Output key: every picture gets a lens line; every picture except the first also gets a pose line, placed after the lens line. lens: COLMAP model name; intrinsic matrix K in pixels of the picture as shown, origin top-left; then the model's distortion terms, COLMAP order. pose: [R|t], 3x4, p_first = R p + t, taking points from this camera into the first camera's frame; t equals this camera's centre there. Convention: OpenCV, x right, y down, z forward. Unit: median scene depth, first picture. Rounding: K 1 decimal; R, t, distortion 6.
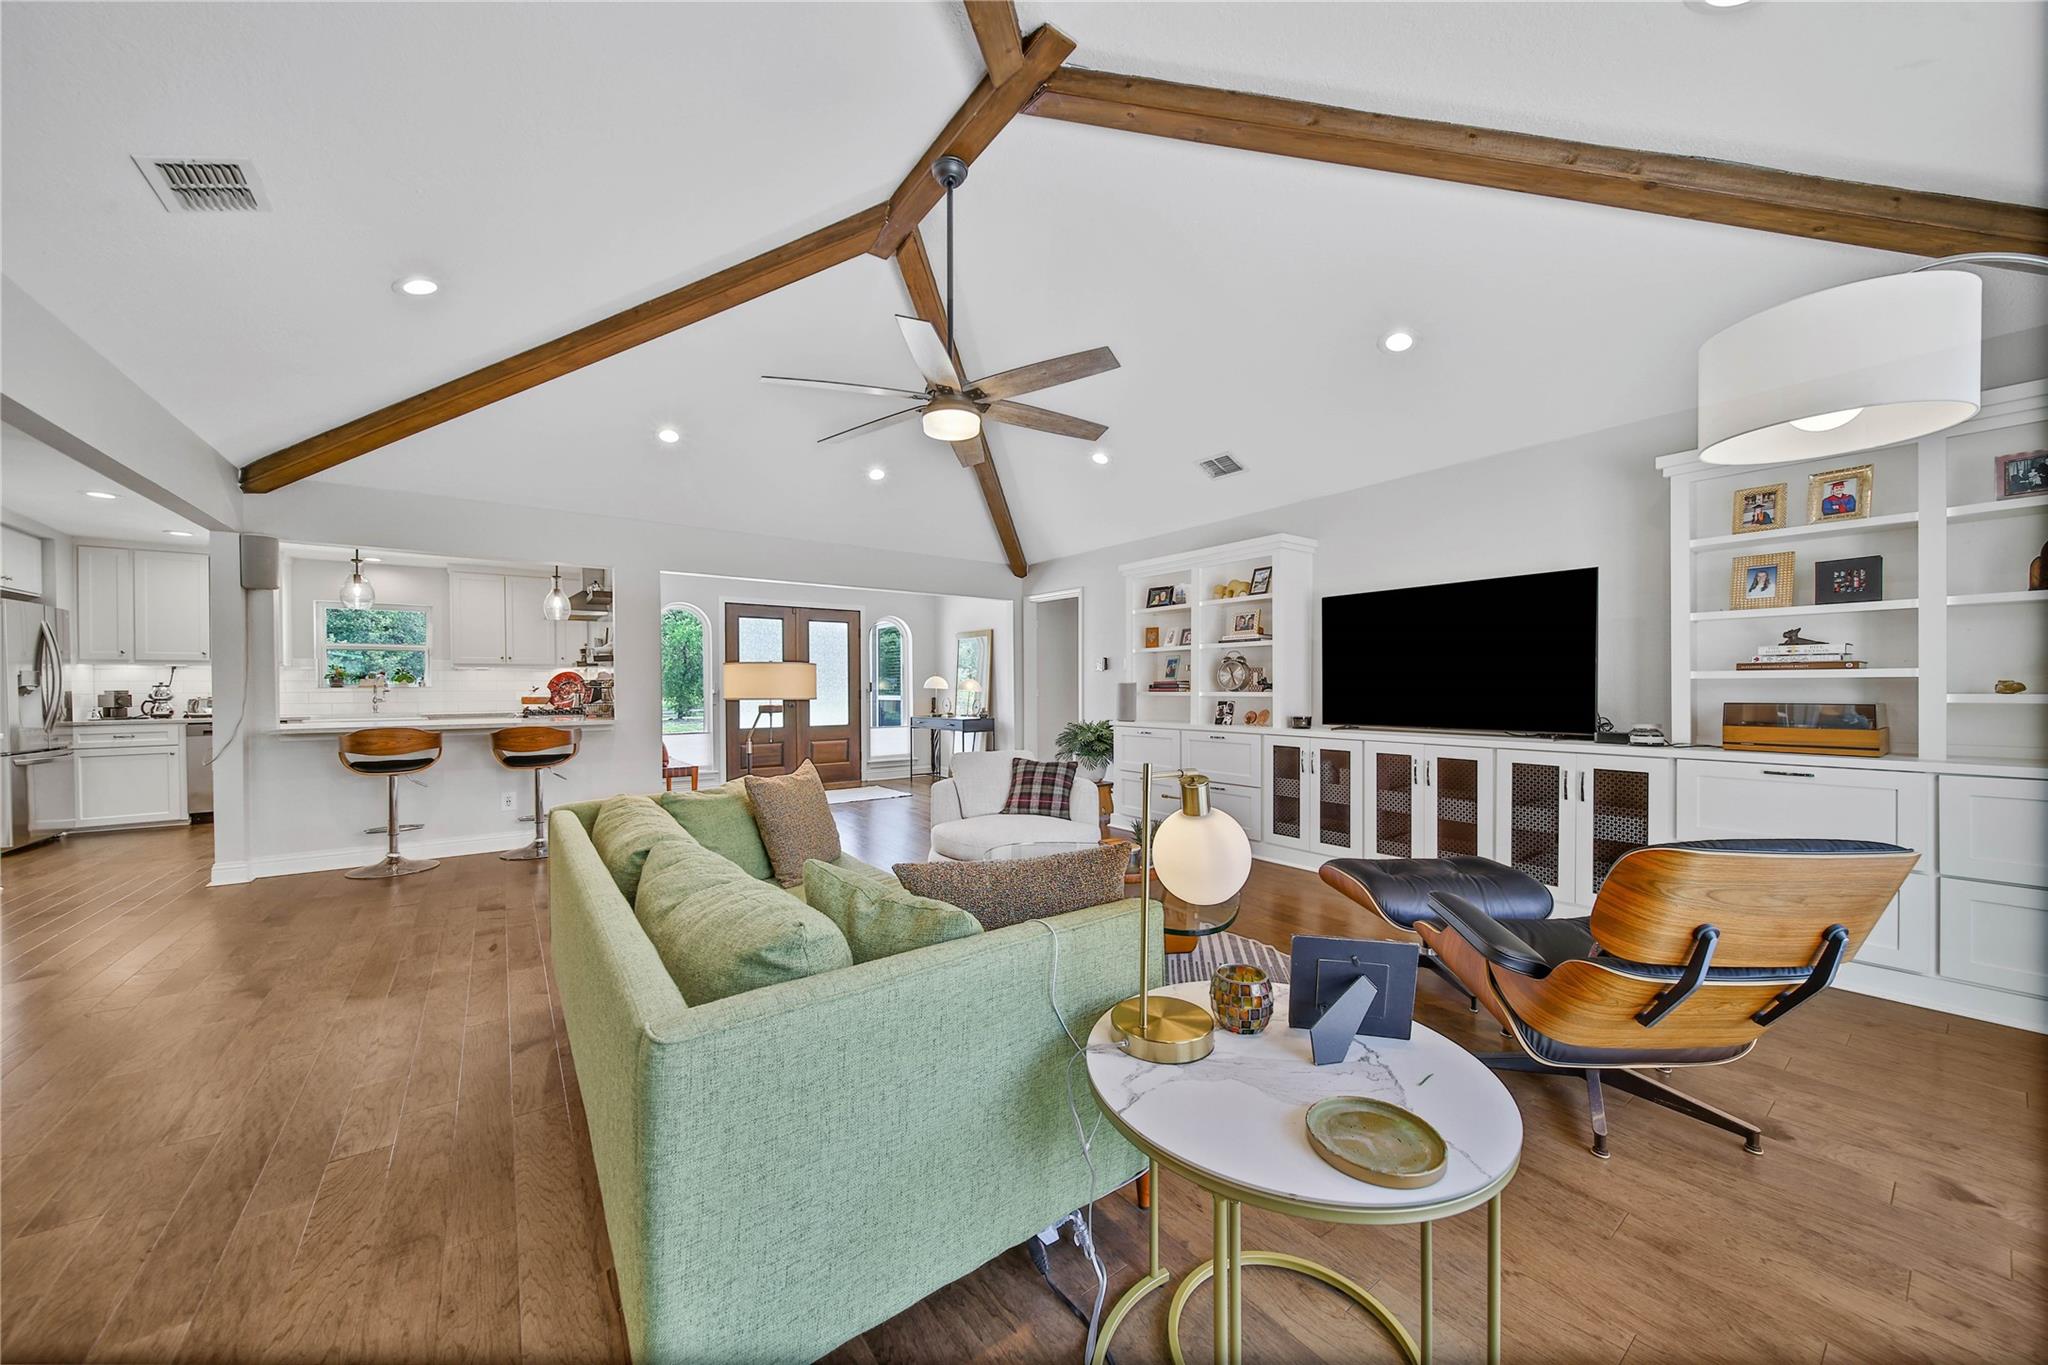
lens RADIAL K [[722.5, 0, 1021.4], [0, 722.5, 695.2], [0, 0, 1]] dist [-0.002032, -0.001006]
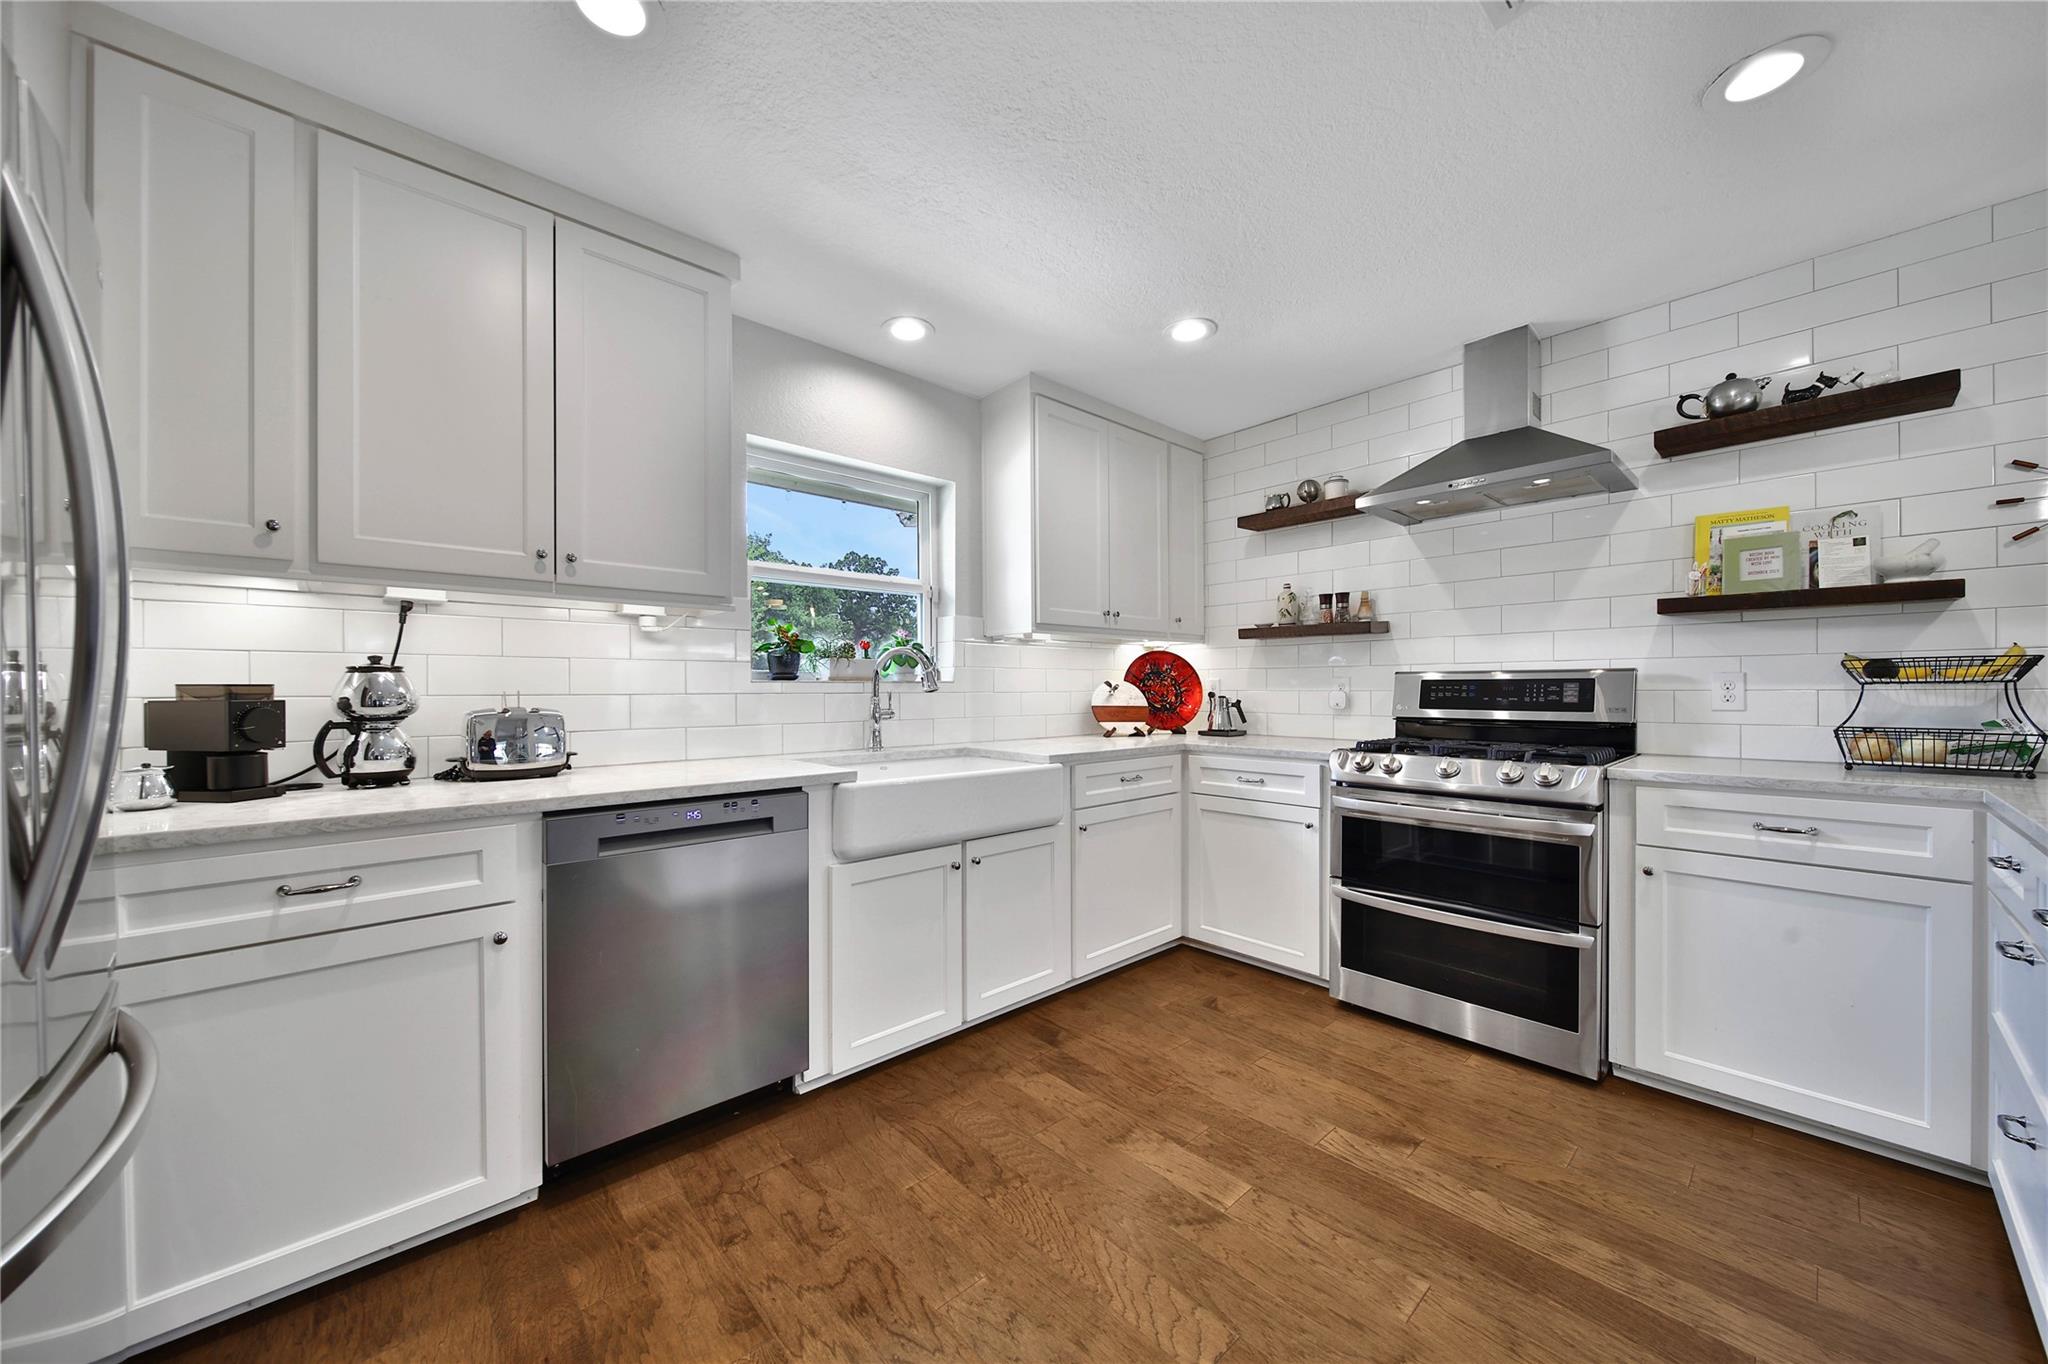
lens RADIAL K [[722.5, 0, 1025.7], [0, 722.5, 693.2], [0, 0, 1]] dist [-0.002032, -0.001006]
pose [[0.994831, 0.001619, 0.101529, -1.085352], [-0.000918, 0.999975, -0.006952, -0.001832], [-0.101538, 0.006823, 0.994808, 0.776955]]
